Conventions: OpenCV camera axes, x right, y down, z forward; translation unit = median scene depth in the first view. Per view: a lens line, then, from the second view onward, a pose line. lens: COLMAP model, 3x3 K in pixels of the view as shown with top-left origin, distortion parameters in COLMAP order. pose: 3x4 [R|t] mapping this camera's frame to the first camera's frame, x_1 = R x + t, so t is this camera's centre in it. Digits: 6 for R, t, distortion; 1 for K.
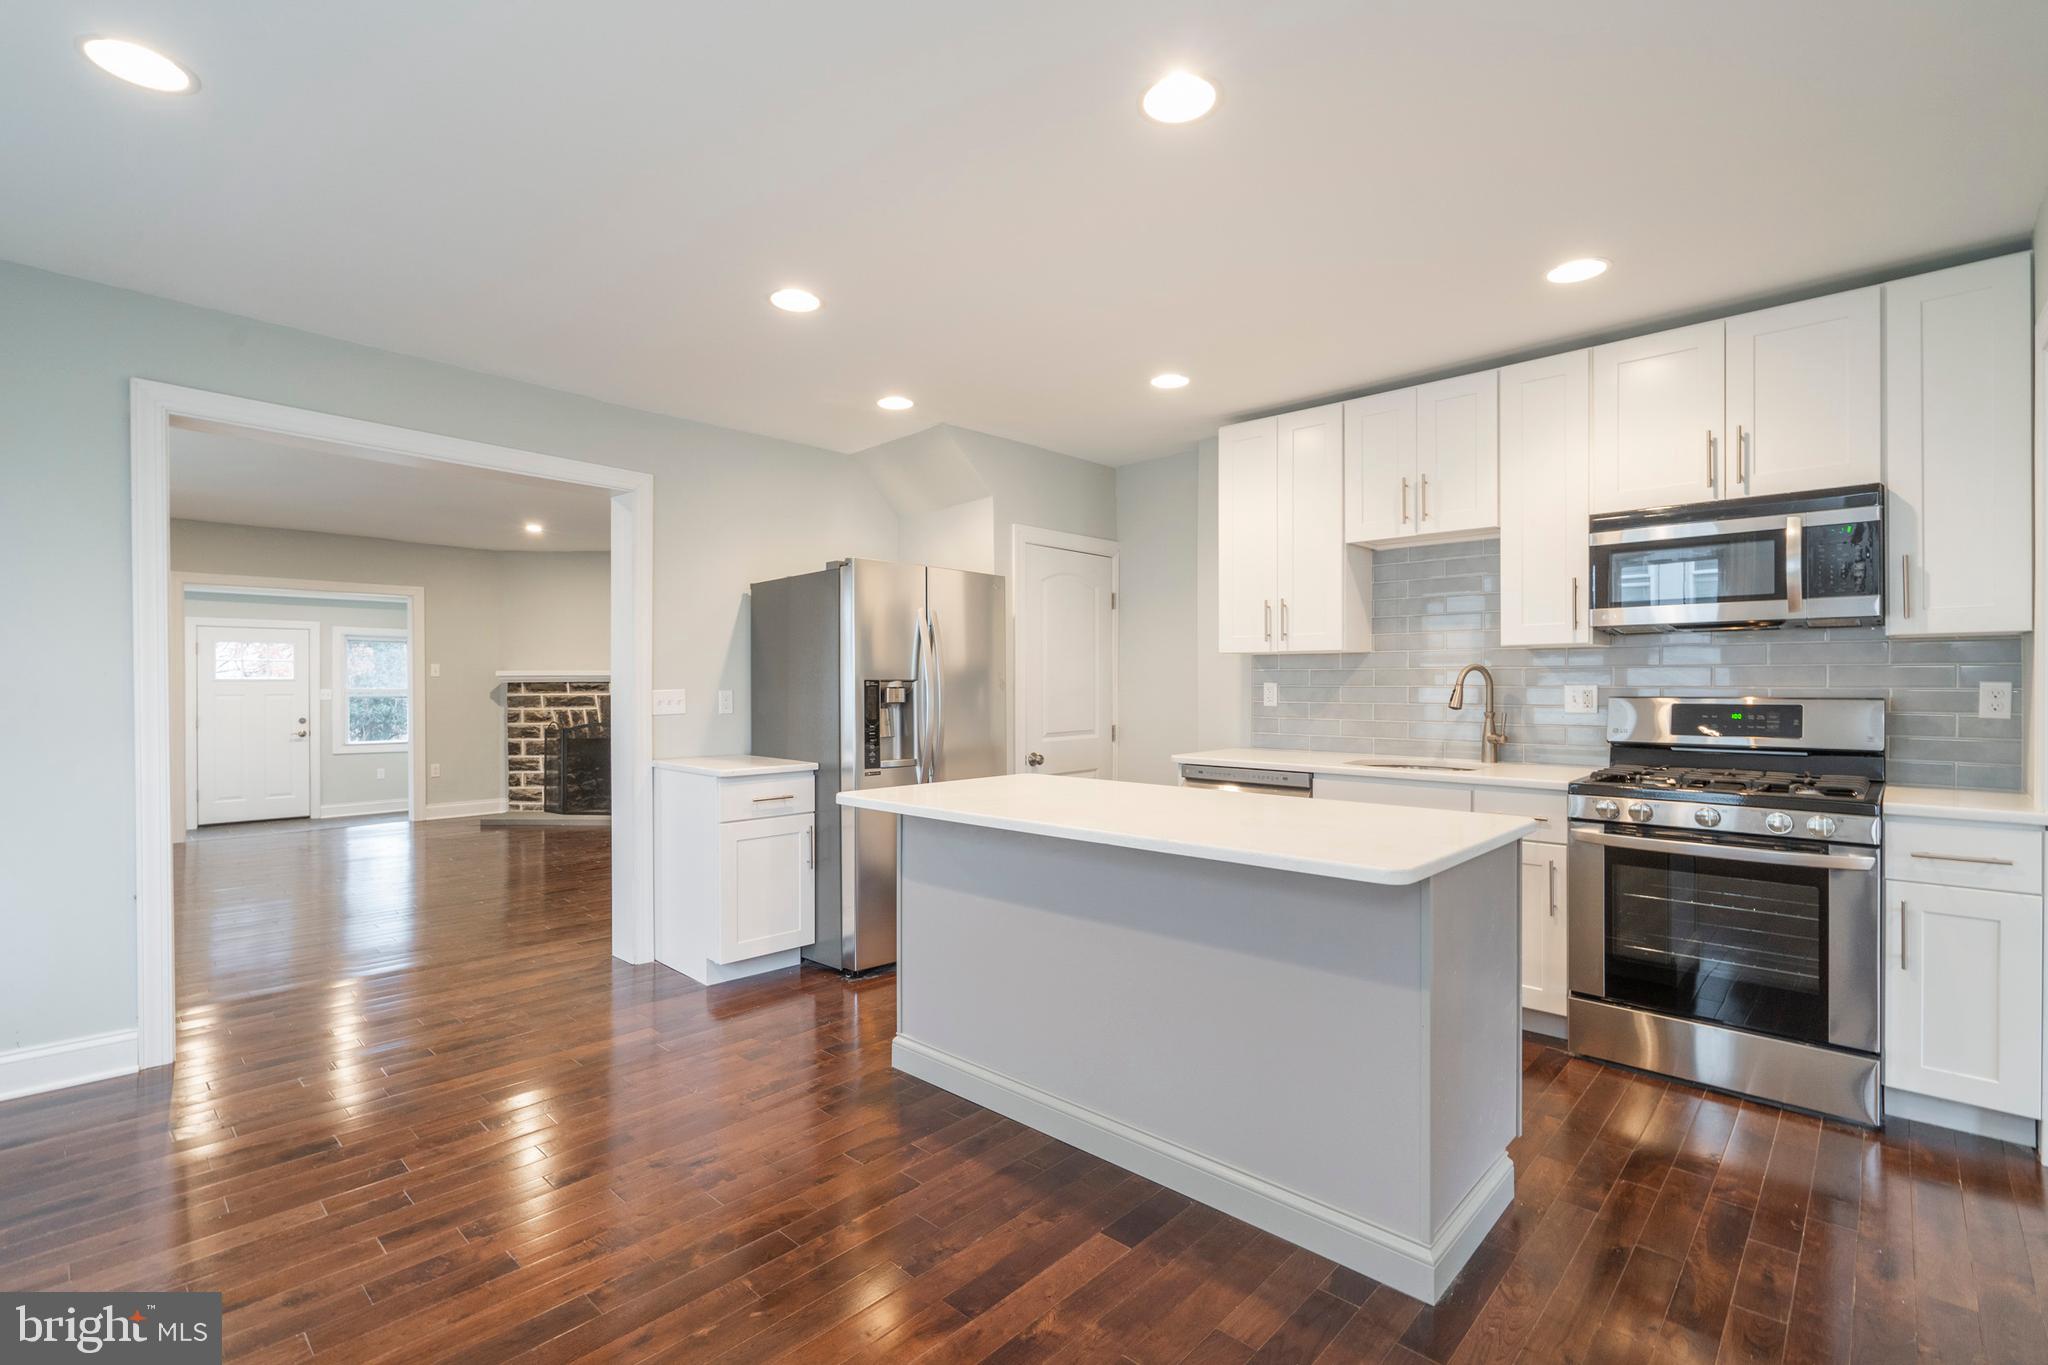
lens RADIAL K [[944.6, 0, 1054.4], [0, 944.6, 690.9], [0, 0, 1]] dist [-0.013189, 0.003055]
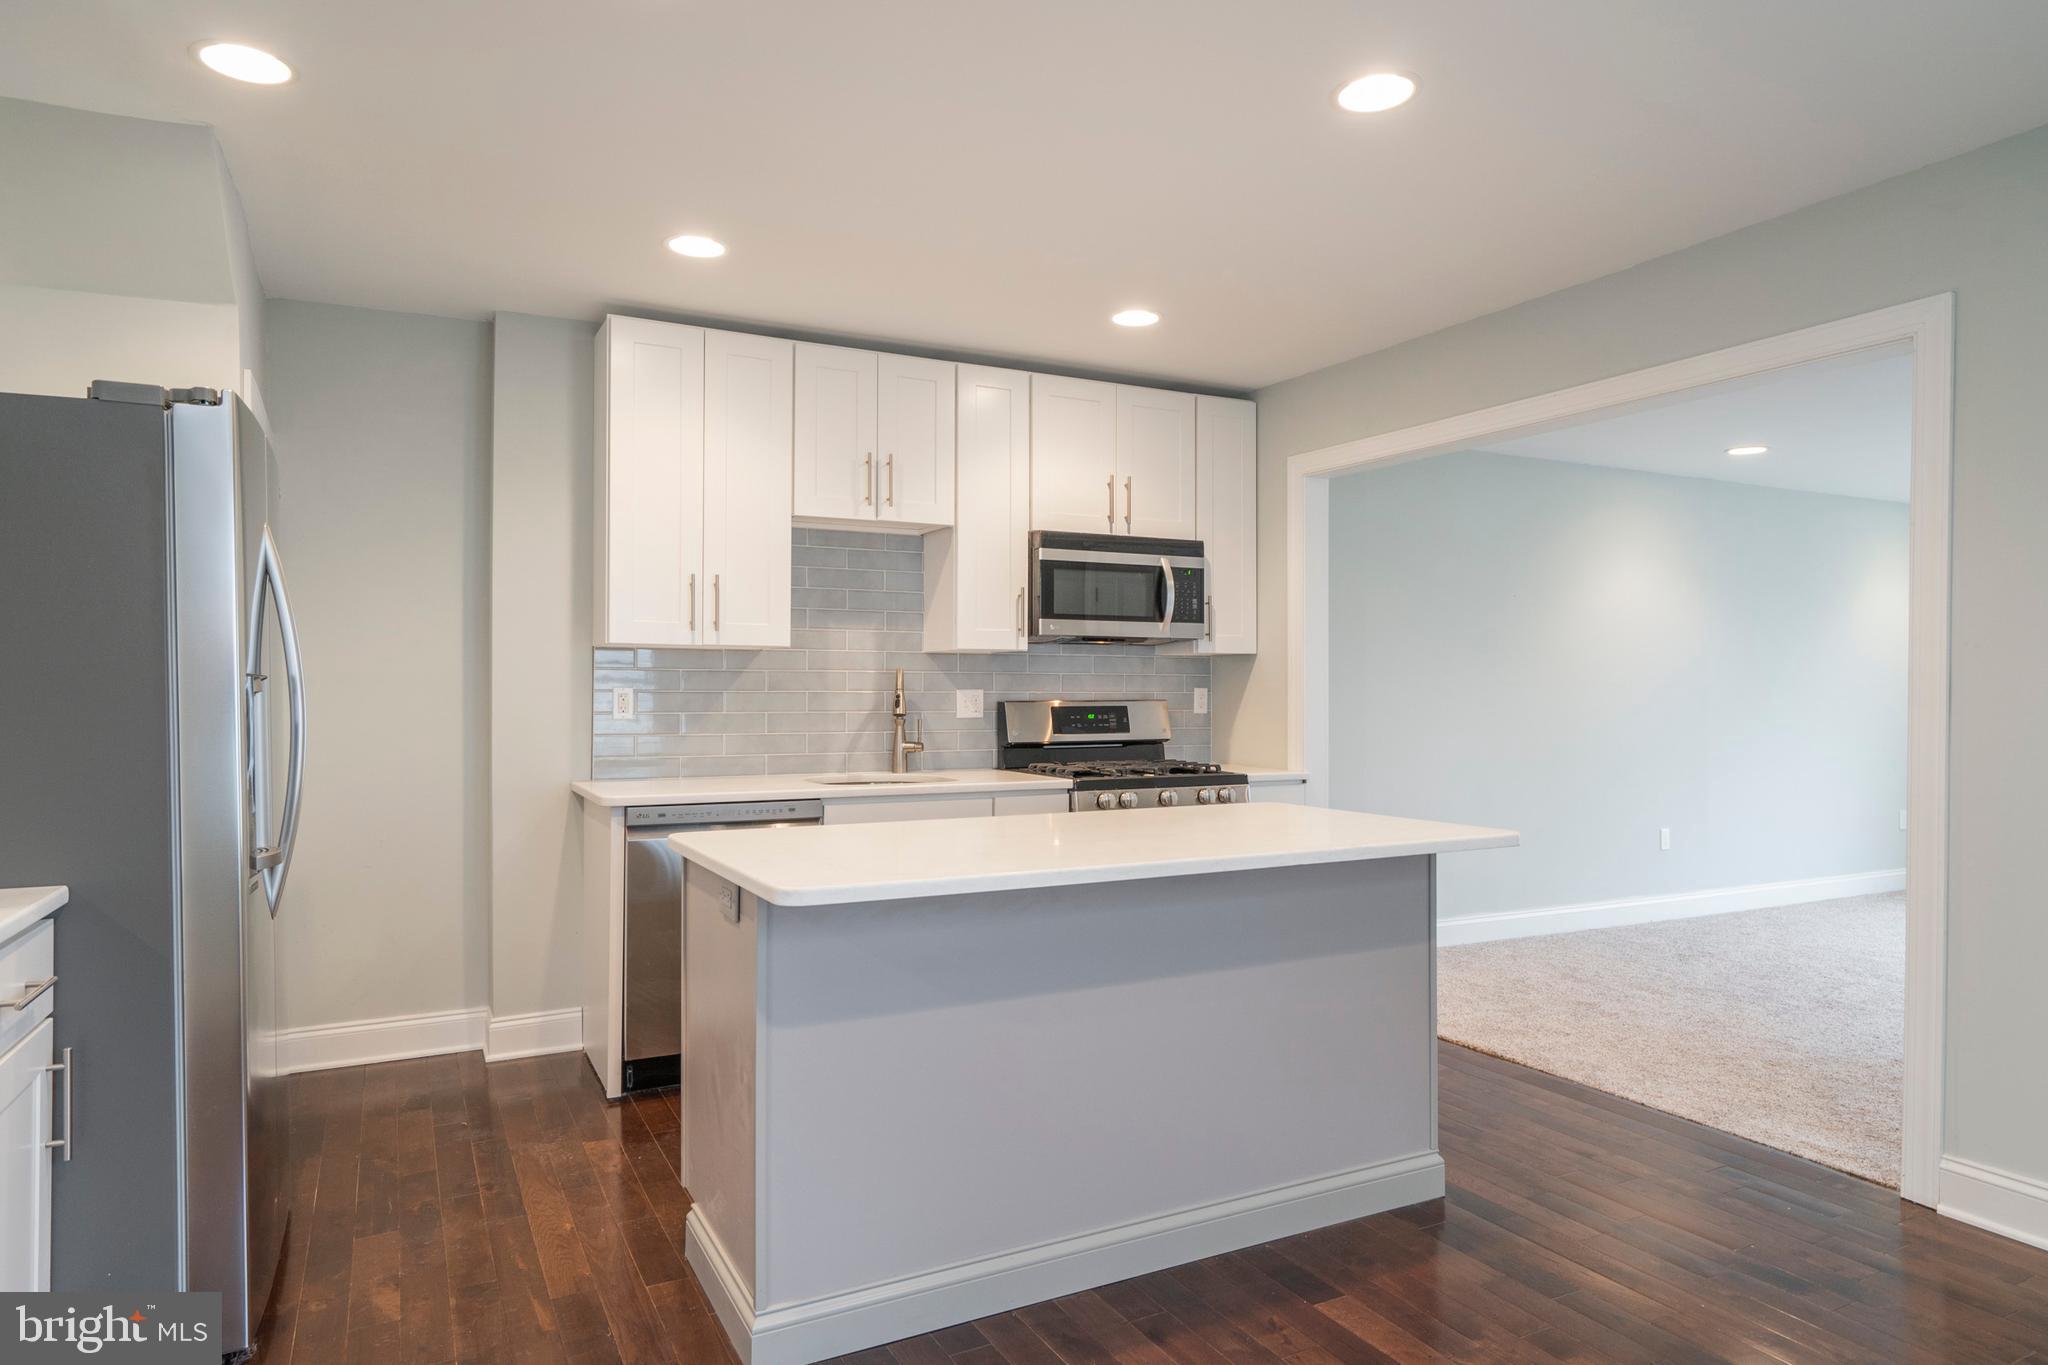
lens RADIAL K [[1193.7, 0, 997.8], [0, 1193.7, 695.2], [0, 0, 1]] dist [0.004336, 0.001535]
pose [[0.343329, -0.001707, 0.939214, -0.329899], [0.006551, 0.999978, -0.000577, 0.000210], [-0.939193, 0.006351, 0.343332, 0.264123]]
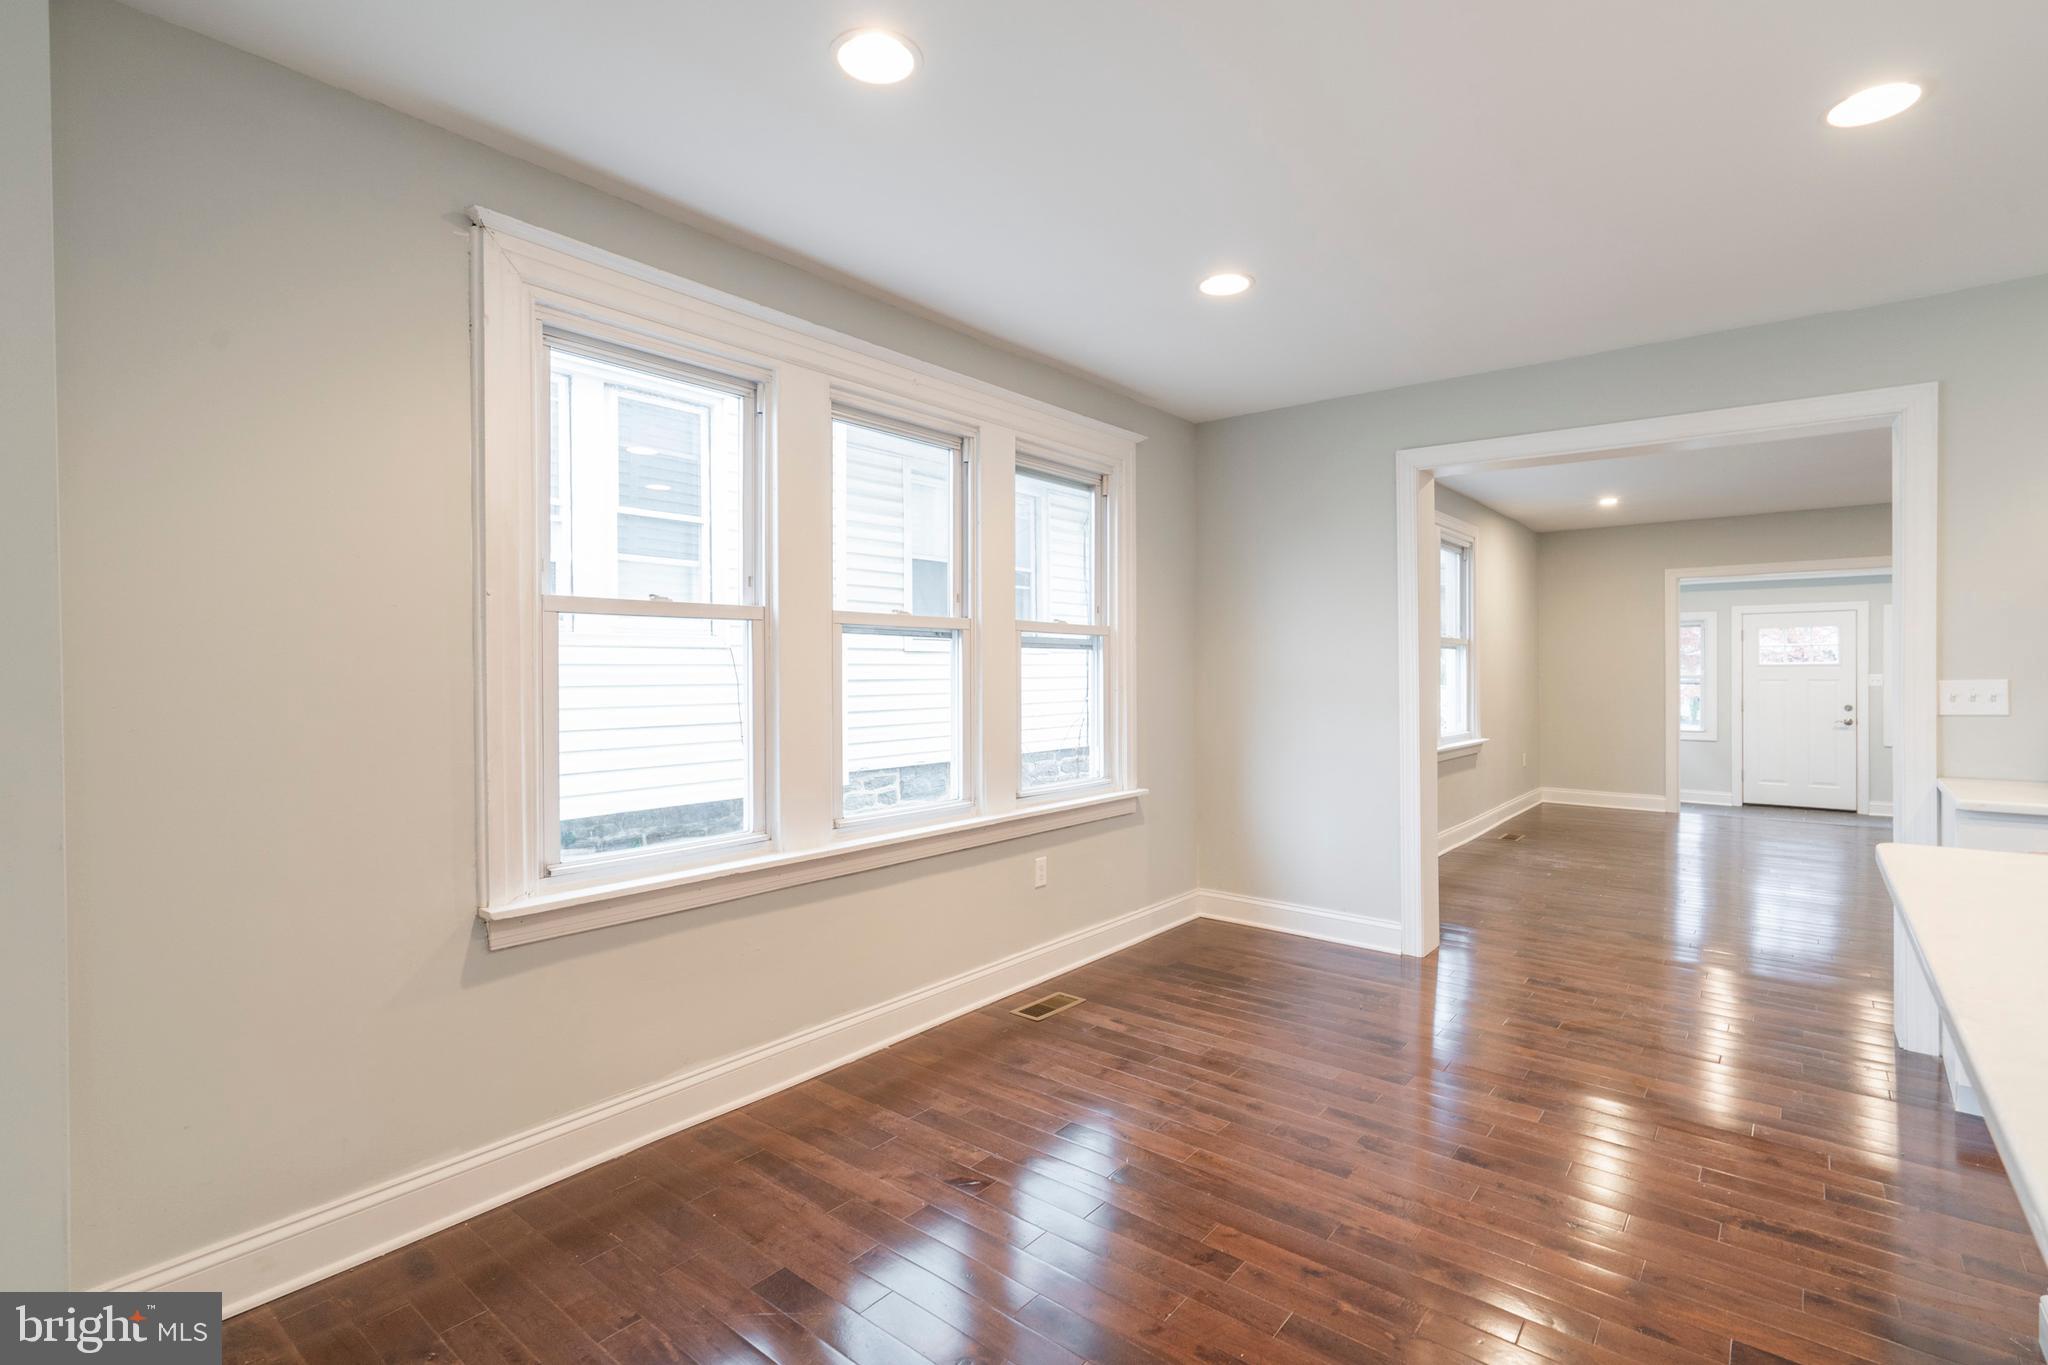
lens RADIAL K [[944.6, 0, 957.5], [0, 944.6, 678.9], [0, 0, 1]] dist [-0.013189, 0.003055]
pose [[0.004834, 0.007256, -0.999962, 0.166240], [-0.001223, 0.999973, 0.007250, -0.003503], [0.999988, 0.001188, 0.004843, 0.144604]]
